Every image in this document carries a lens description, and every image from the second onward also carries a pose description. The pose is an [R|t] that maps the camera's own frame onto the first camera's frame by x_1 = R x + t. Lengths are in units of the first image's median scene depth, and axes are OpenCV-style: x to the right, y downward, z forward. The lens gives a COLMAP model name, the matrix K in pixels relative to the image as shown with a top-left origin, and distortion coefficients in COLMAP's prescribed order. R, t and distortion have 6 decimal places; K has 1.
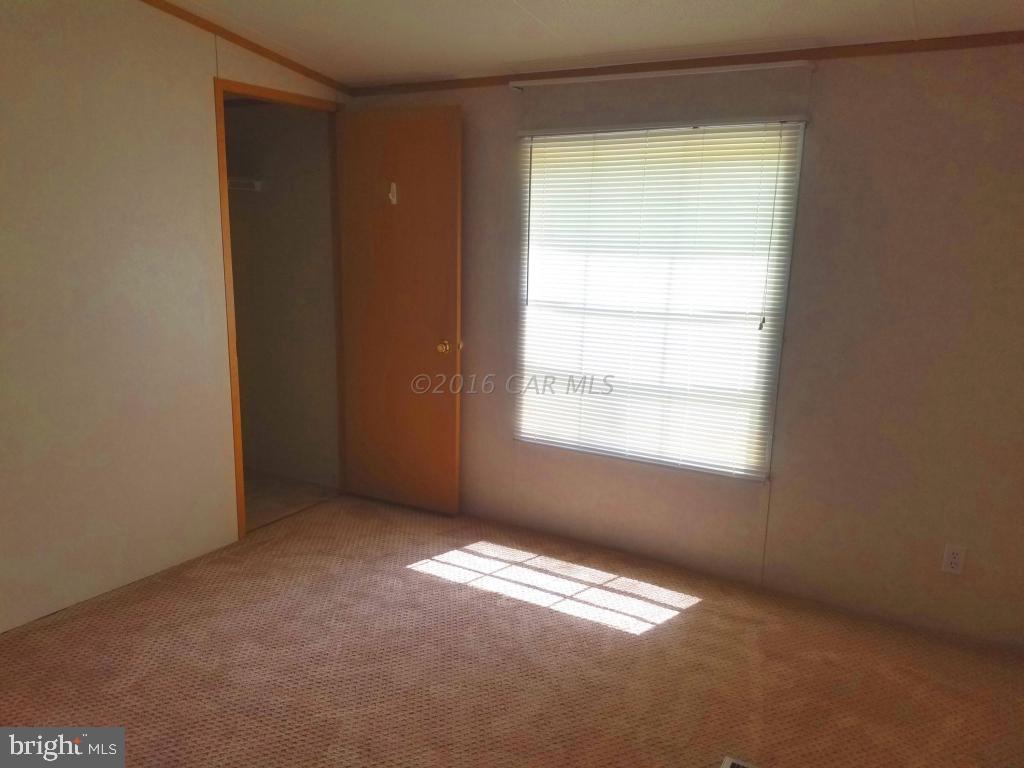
lens RADIAL K [[818.2, 0, 513.8], [0, 818.2, 401.9], [0, 0, 1]] dist [0.290988, -0.581242]
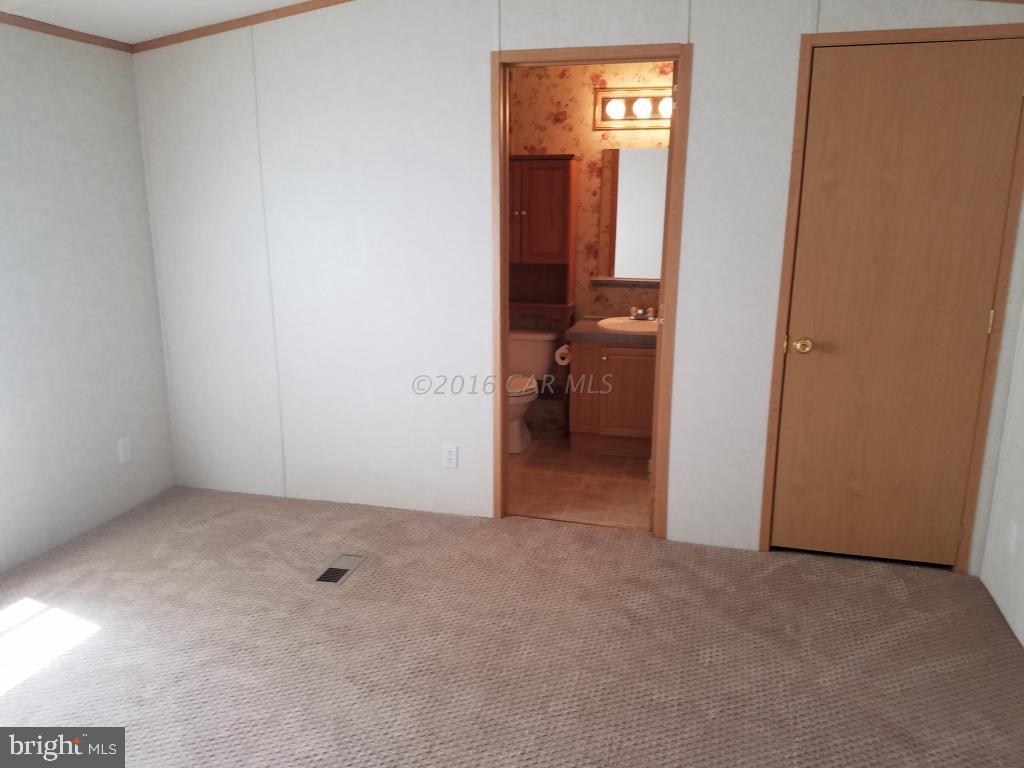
lens RADIAL K [[818.2, 0, 513.8], [0, 818.2, 401.9], [0, 0, 1]] dist [0.290988, -0.581242]
pose [[-0.302927, -0.247073, 0.920429, -0.855820], [0.178690, 0.933955, 0.309513, -0.179508], [-0.936112, 0.258231, -0.238771, 0.787269]]
